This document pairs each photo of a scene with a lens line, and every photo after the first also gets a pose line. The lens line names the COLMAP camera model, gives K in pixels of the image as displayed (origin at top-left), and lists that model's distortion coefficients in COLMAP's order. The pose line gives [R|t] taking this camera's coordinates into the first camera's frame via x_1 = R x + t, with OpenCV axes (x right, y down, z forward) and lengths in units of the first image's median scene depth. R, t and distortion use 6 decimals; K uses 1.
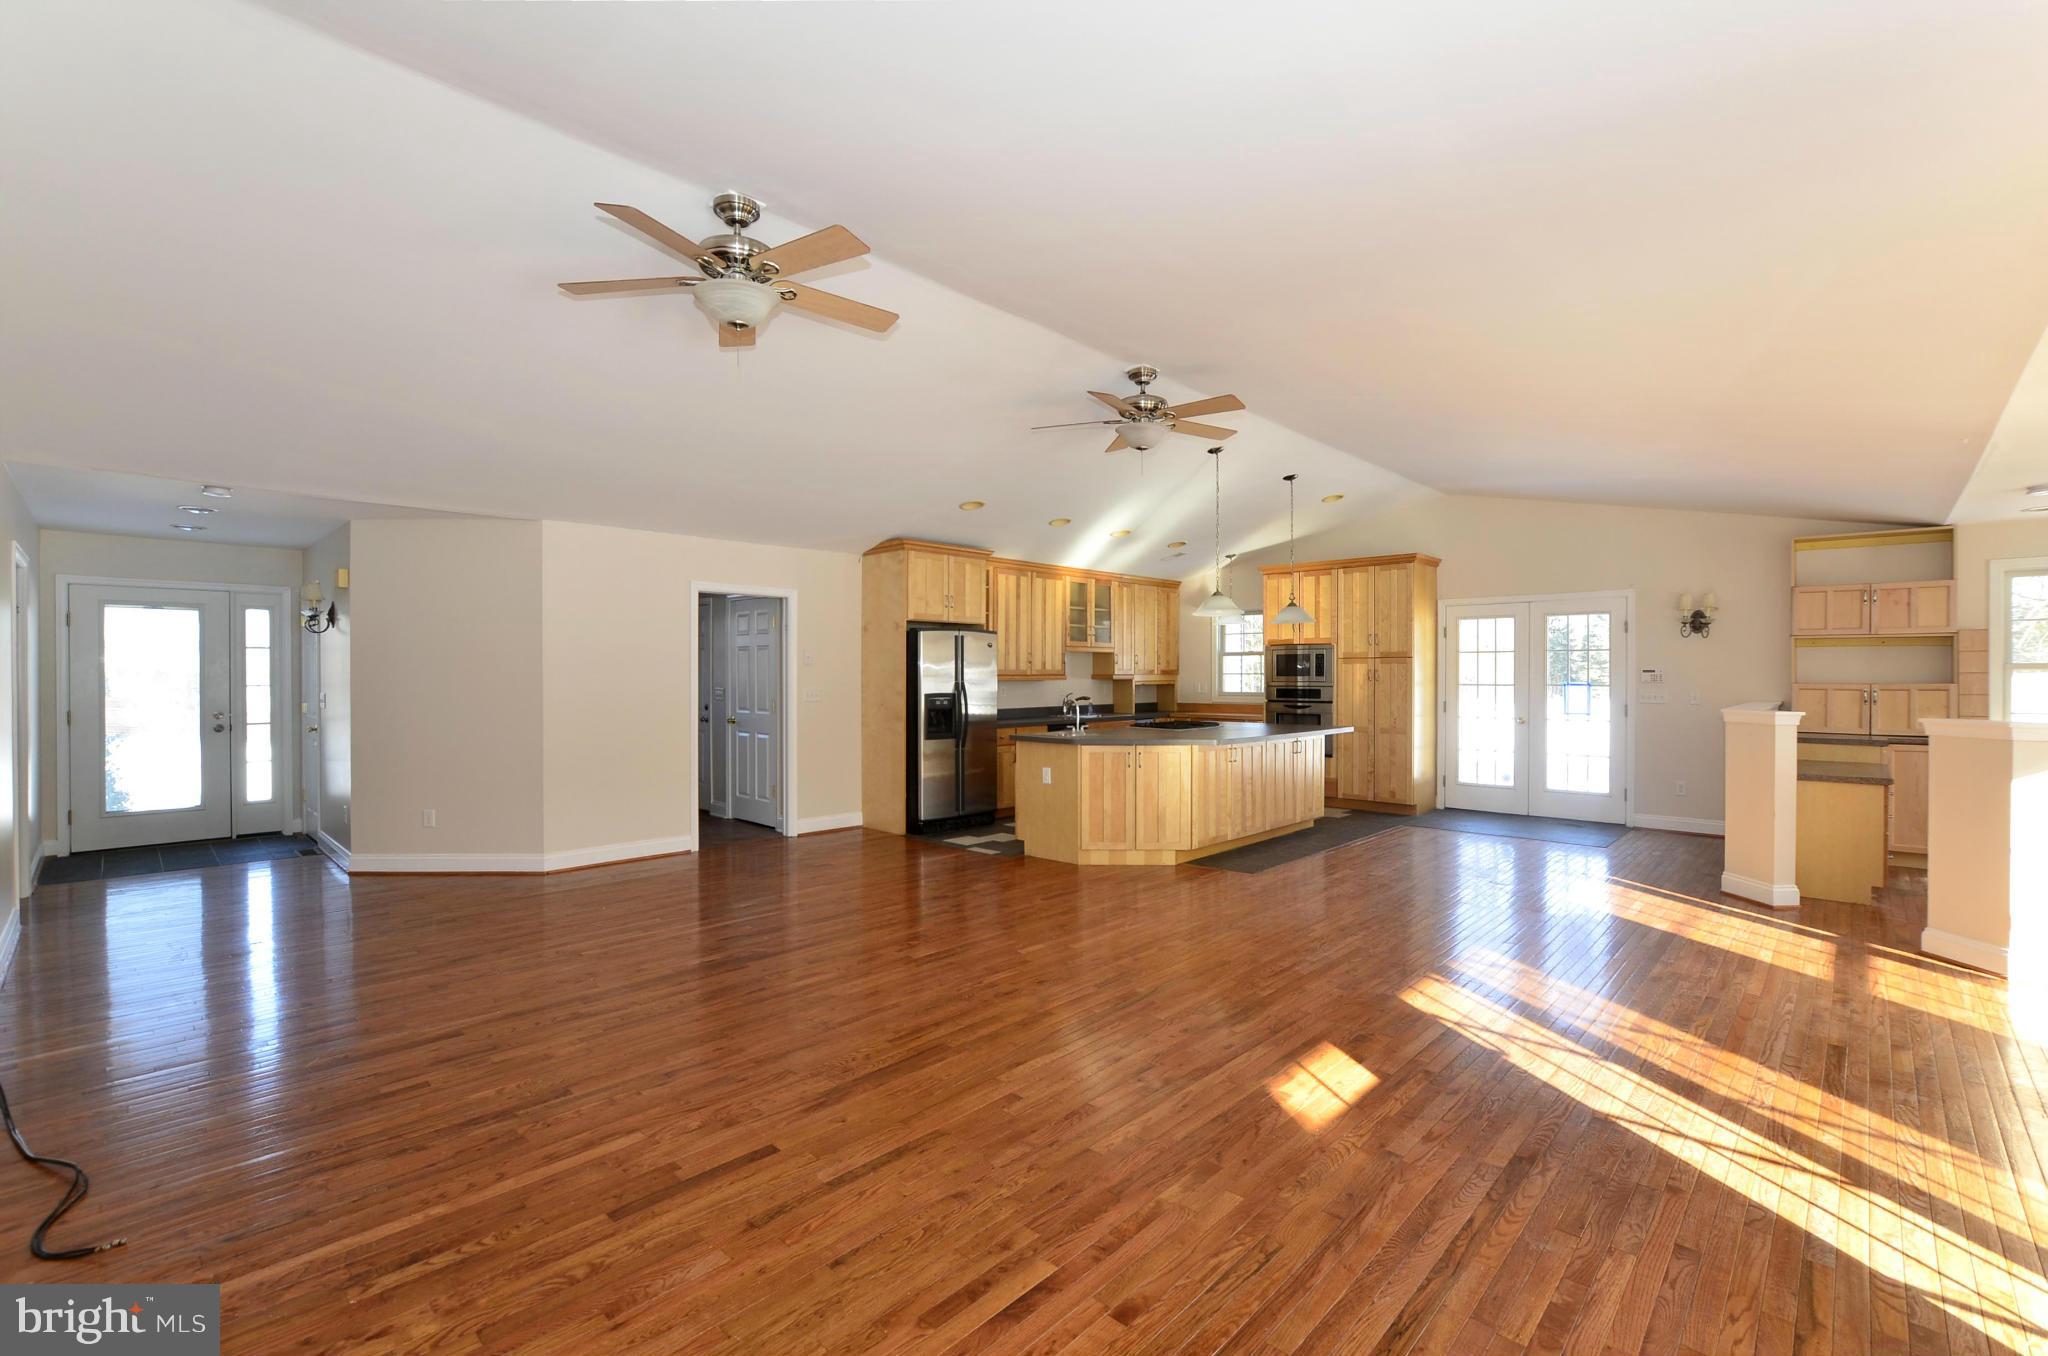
lens RADIAL K [[893.9, 0, 1041.1], [0, 893.9, 681.3], [0, 0, 1]] dist [-0.013399, 0.000172]
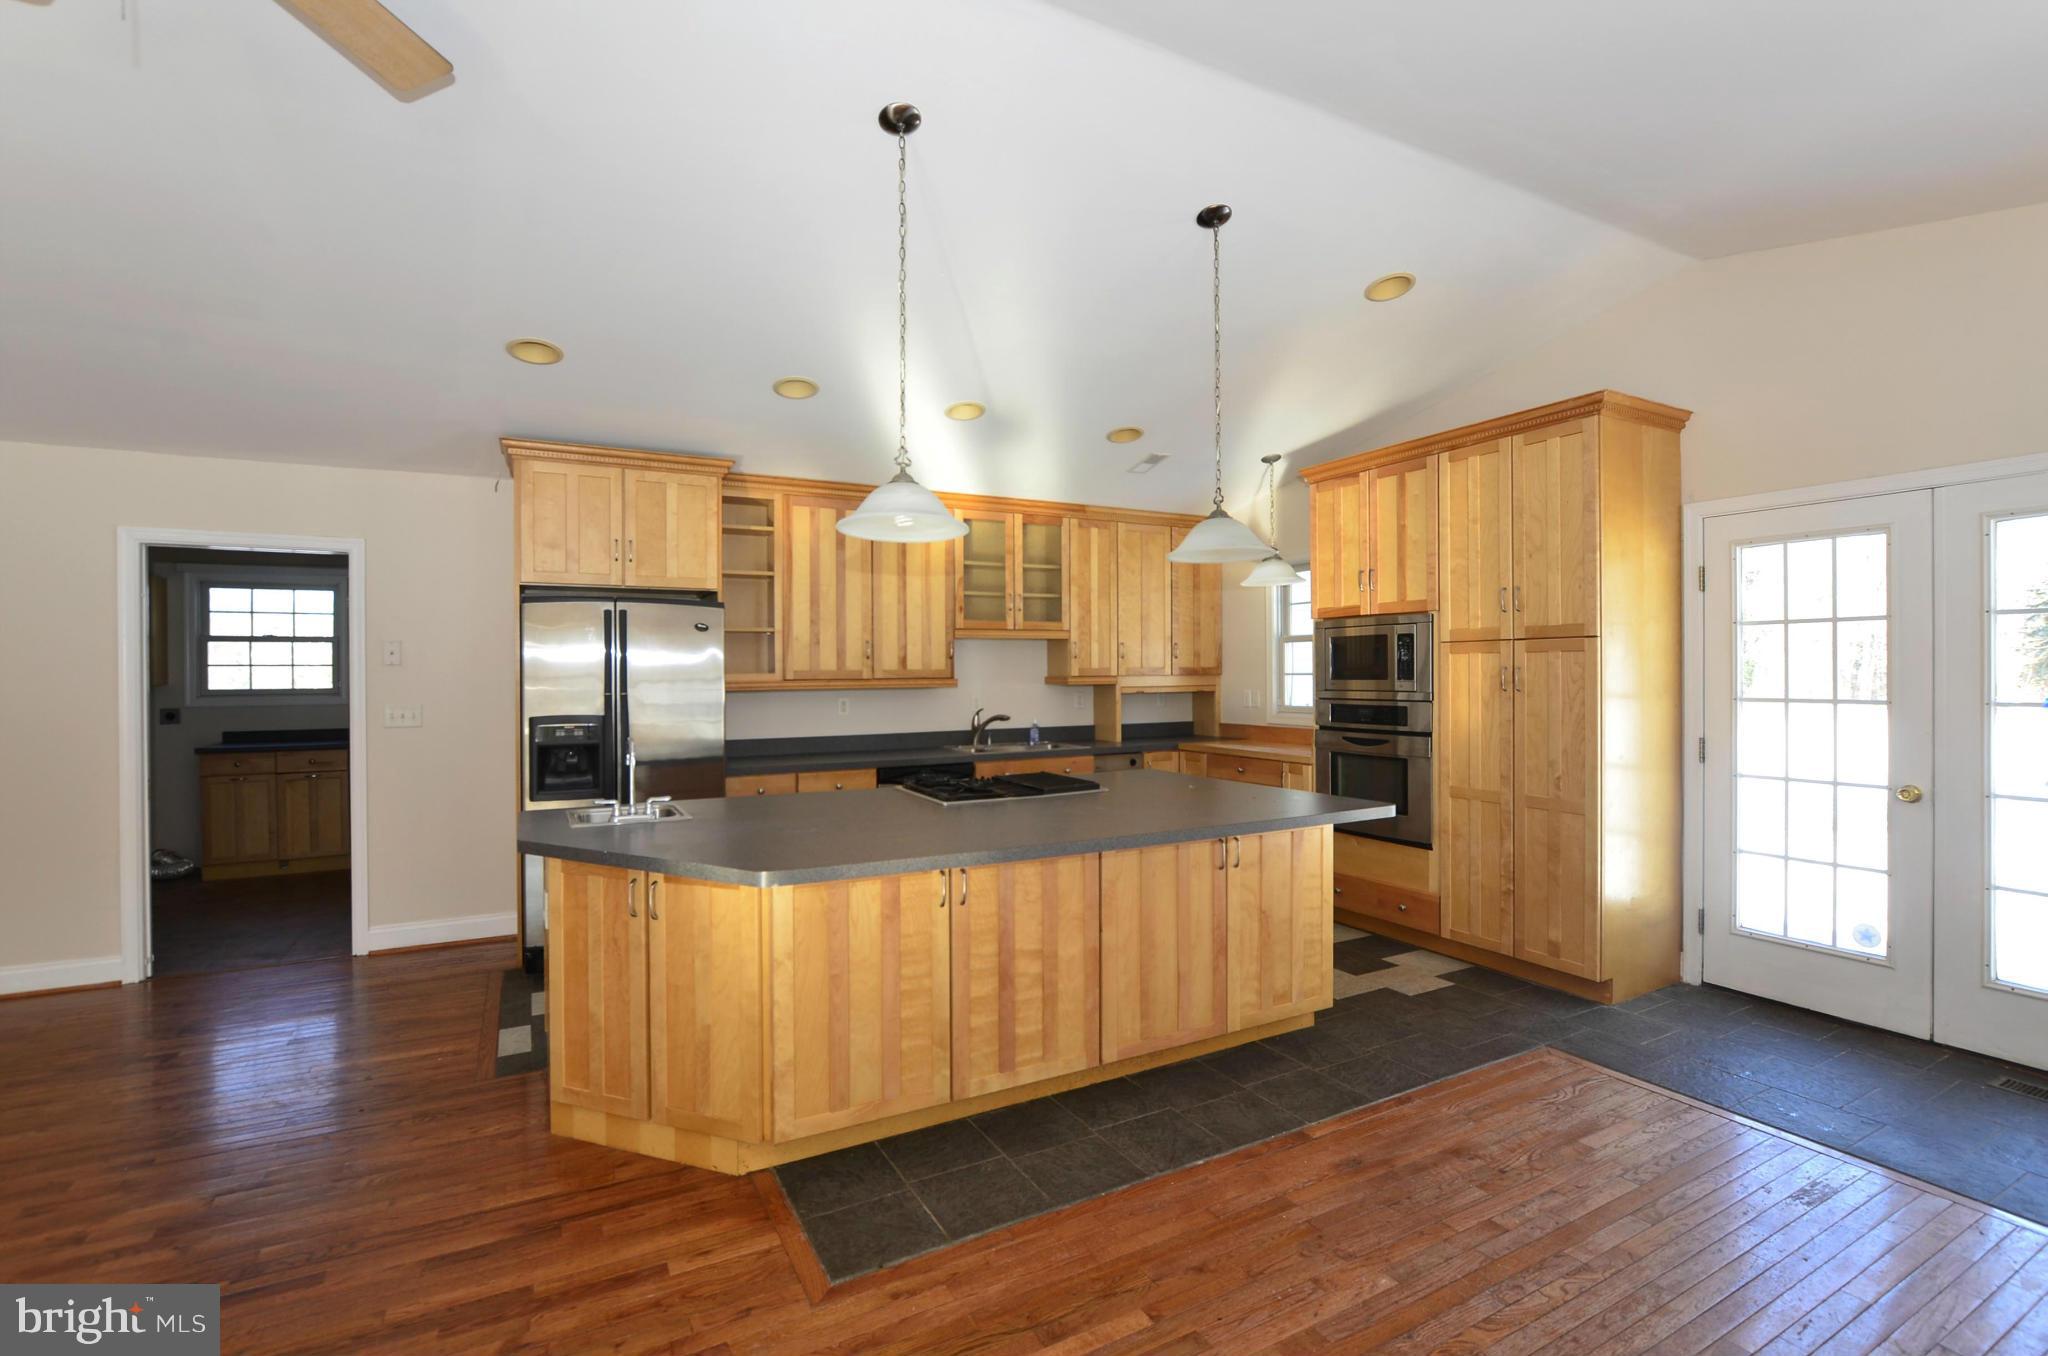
lens RADIAL K [[916.1, 0, 1041.4], [0, 916.1, 674.4], [0, 0, 1]] dist [-0.014313, 0.000469]
pose [[0.949717, -0.003752, -0.313086, 0.295233], [0.003054, 0.999992, -0.002718, -0.008414], [0.313093, 0.001625, 0.949721, 0.493097]]
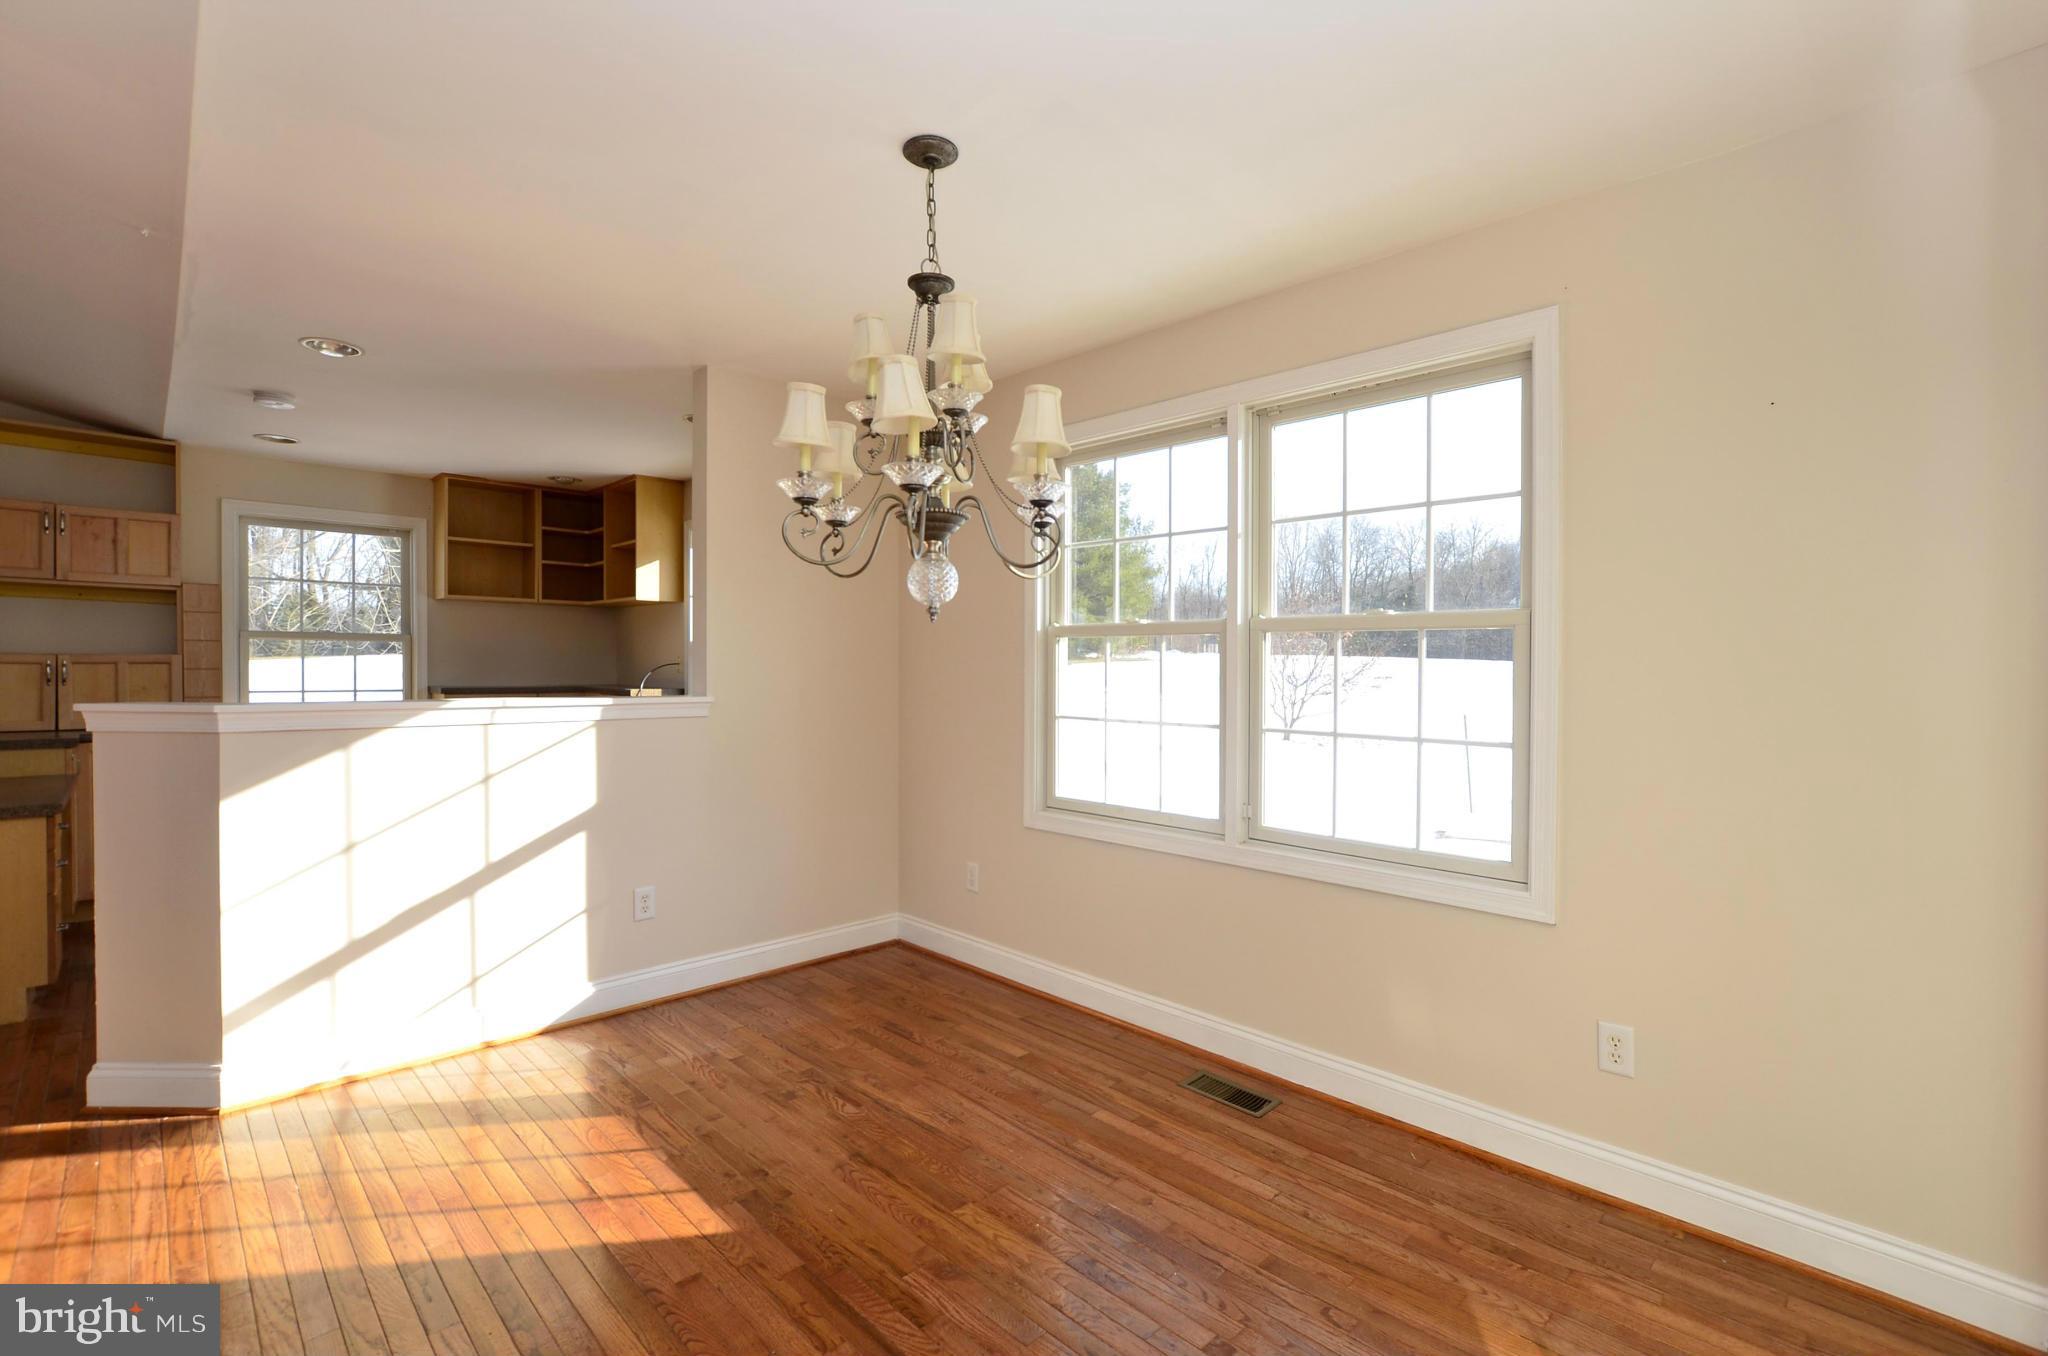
lens RADIAL K [[916.1, 0, 1041.4], [0, 916.1, 674.4], [0, 0, 1]] dist [-0.014313, 0.000469]
pose [[0.034434, -0.010352, 0.999353, 0.216737], [0.002759, 0.999944, 0.010263, 0.010069], [-0.999403, 0.002403, 0.034460, 0.177699]]
